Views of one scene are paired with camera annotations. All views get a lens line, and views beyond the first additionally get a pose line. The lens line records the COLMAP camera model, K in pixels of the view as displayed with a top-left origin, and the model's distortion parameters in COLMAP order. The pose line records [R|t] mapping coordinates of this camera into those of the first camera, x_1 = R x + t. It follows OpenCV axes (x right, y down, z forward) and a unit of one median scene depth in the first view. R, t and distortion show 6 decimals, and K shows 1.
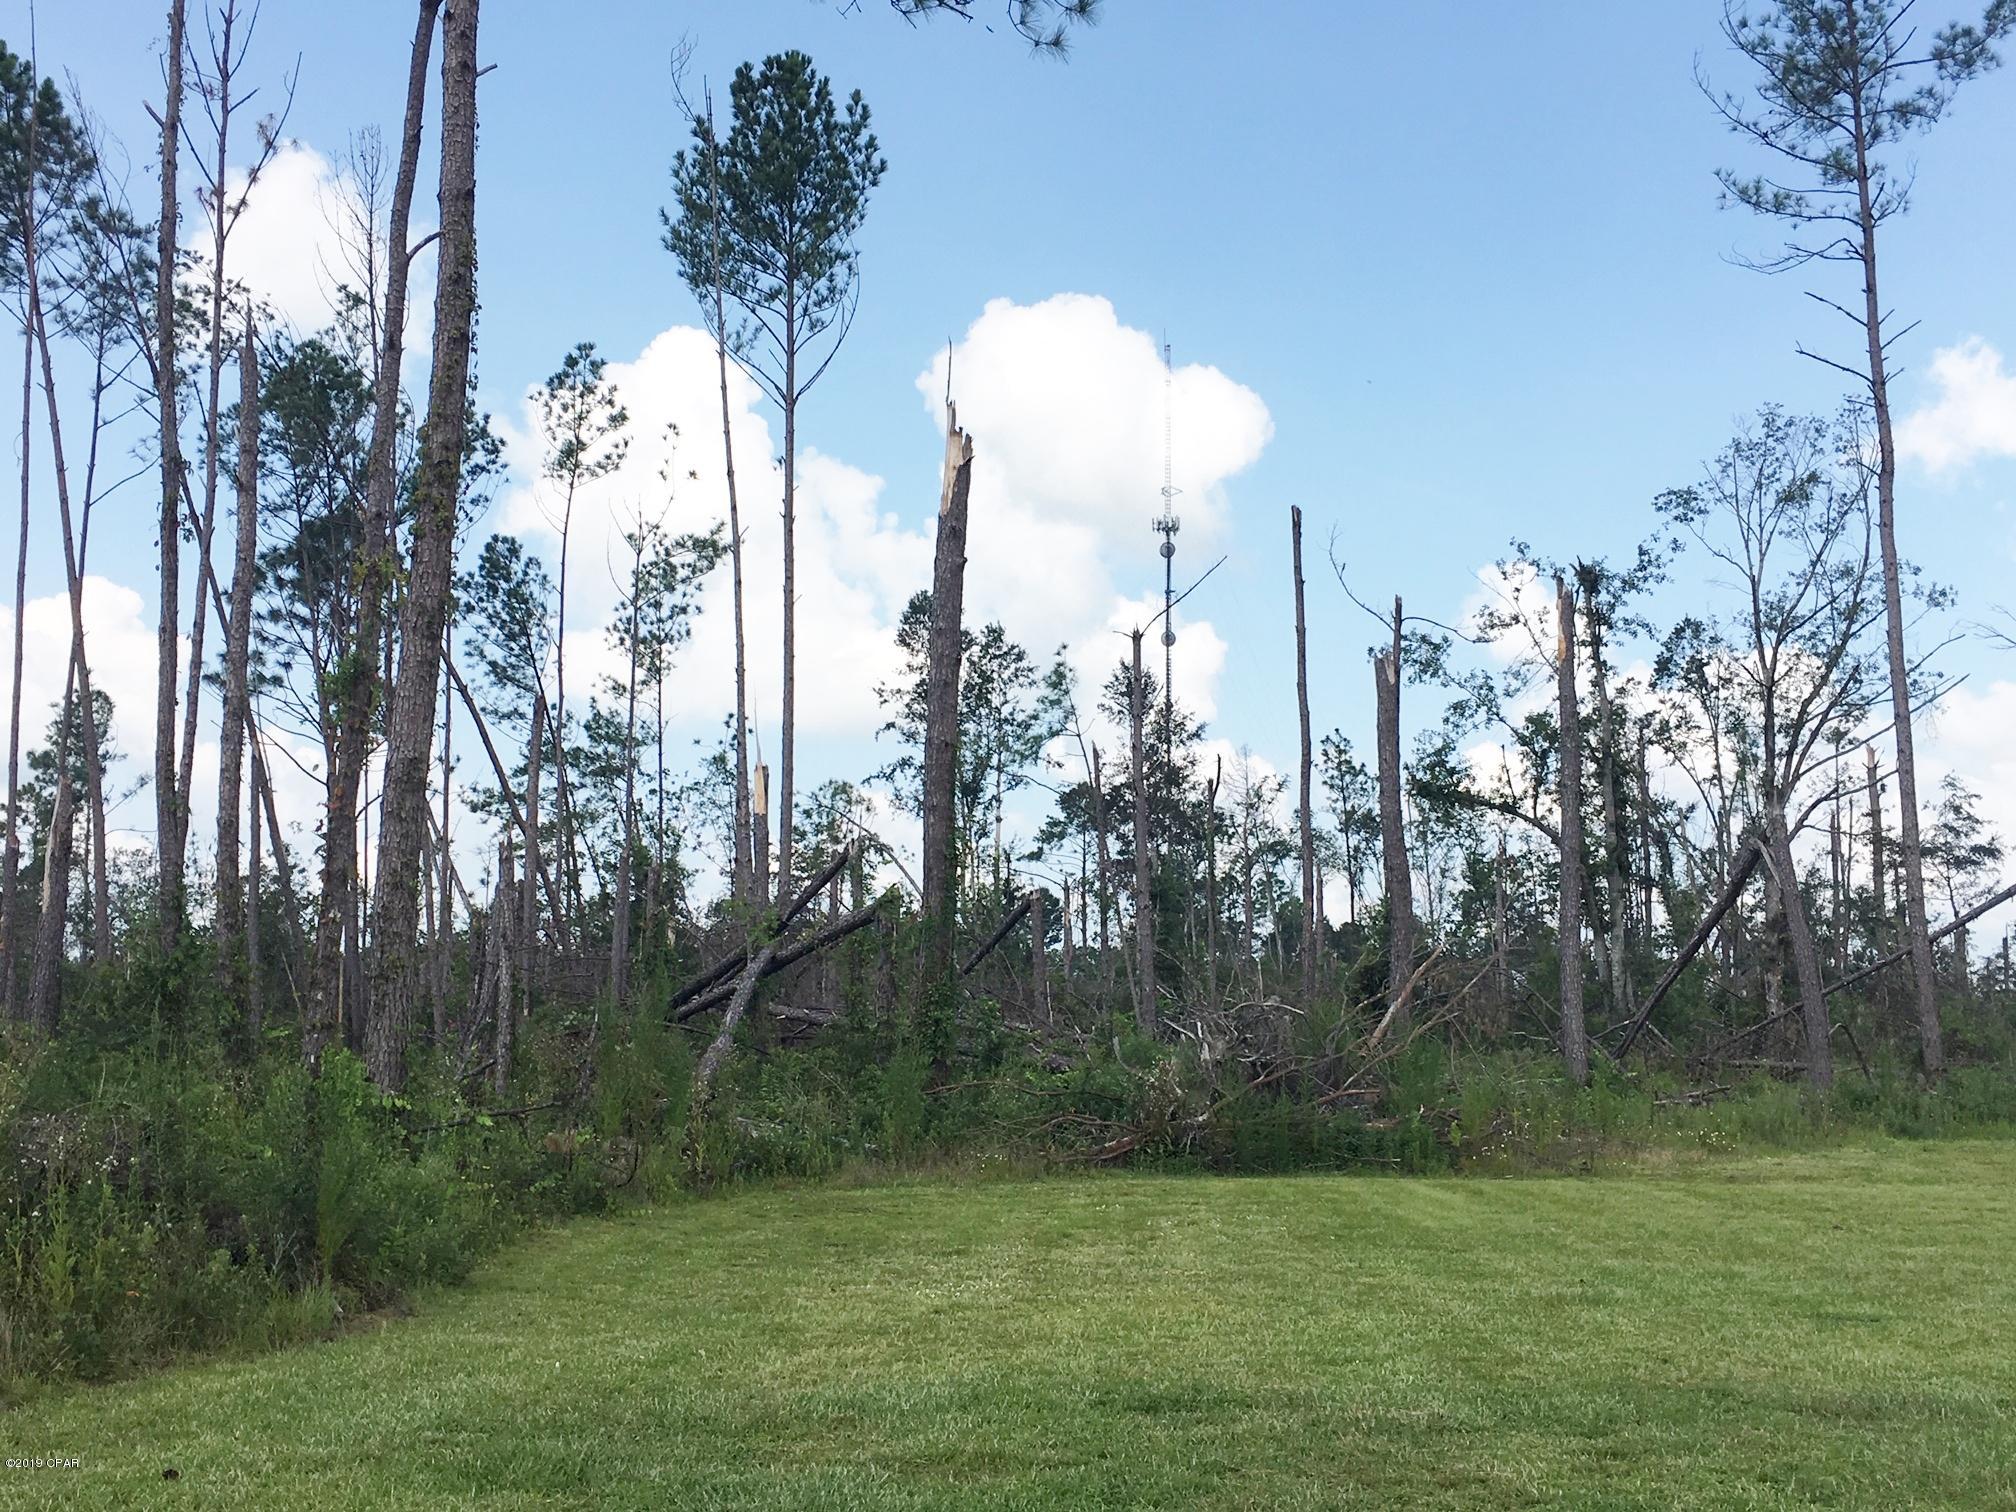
lens RADIAL K [[2276.6, 0, 1003.2], [0, 2276.6, 760.7], [0, 0, 1]] dist [0.065278, 0.000000]
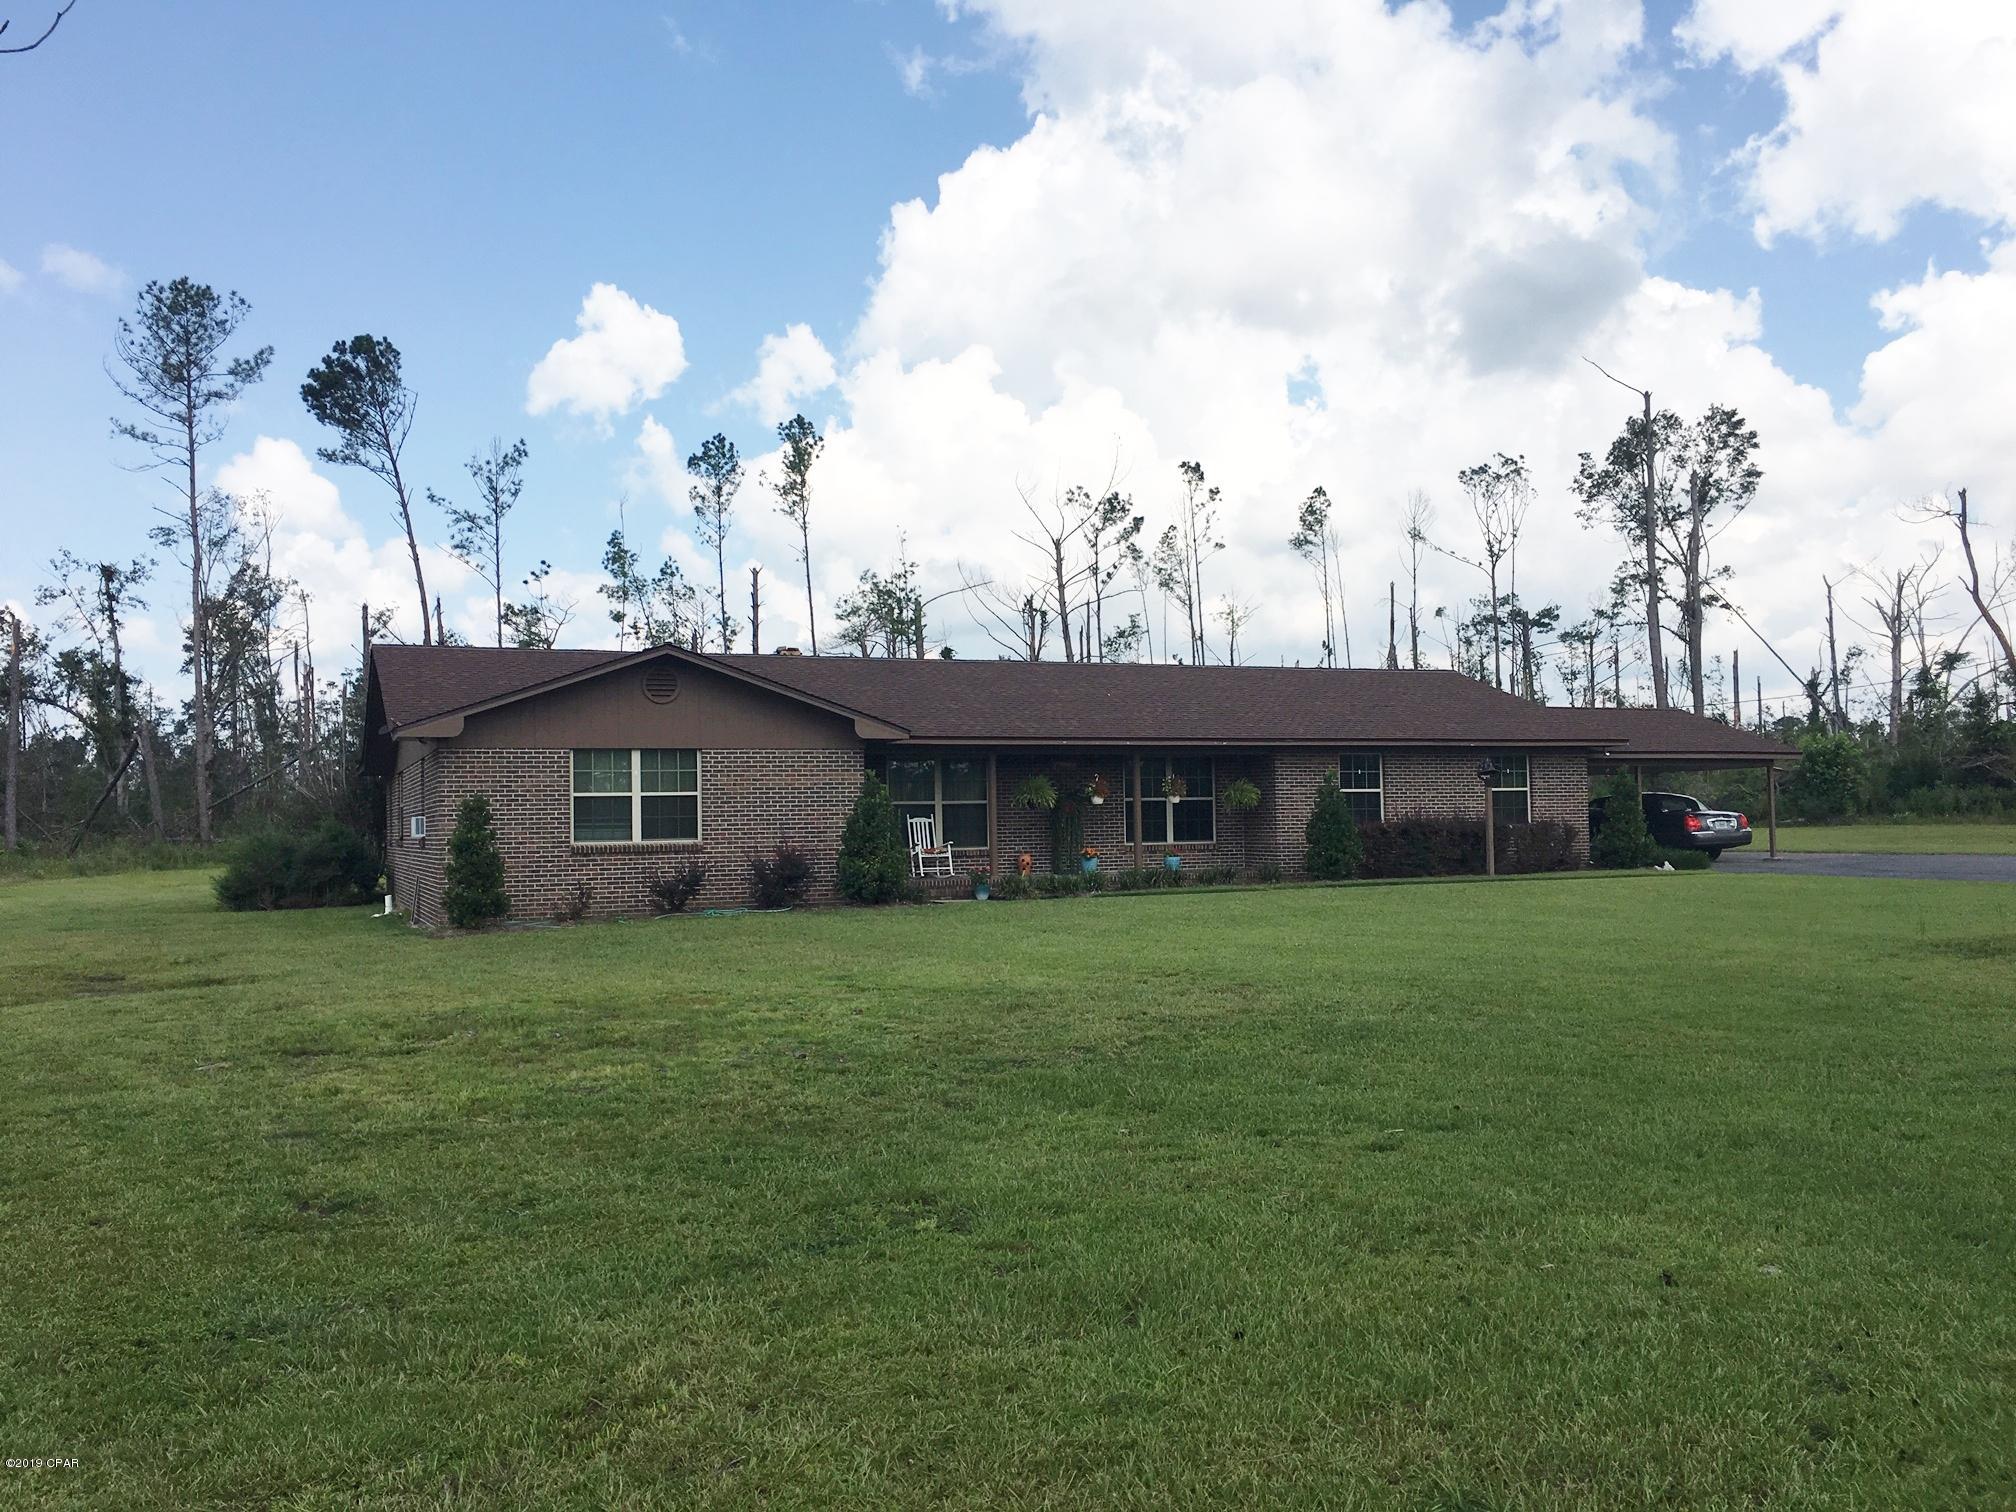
lens RADIAL K [[1701.9, 0, 997.6], [0, 1701.9, 763.6], [0, 0, 1]] dist [0.075397, -0.094101]
pose [[0.810163, -0.000062, 0.586205, 0.029119], [-0.052764, 0.995933, 0.073027, -0.069121], [-0.583826, -0.090094, 0.806865, -0.535000]]
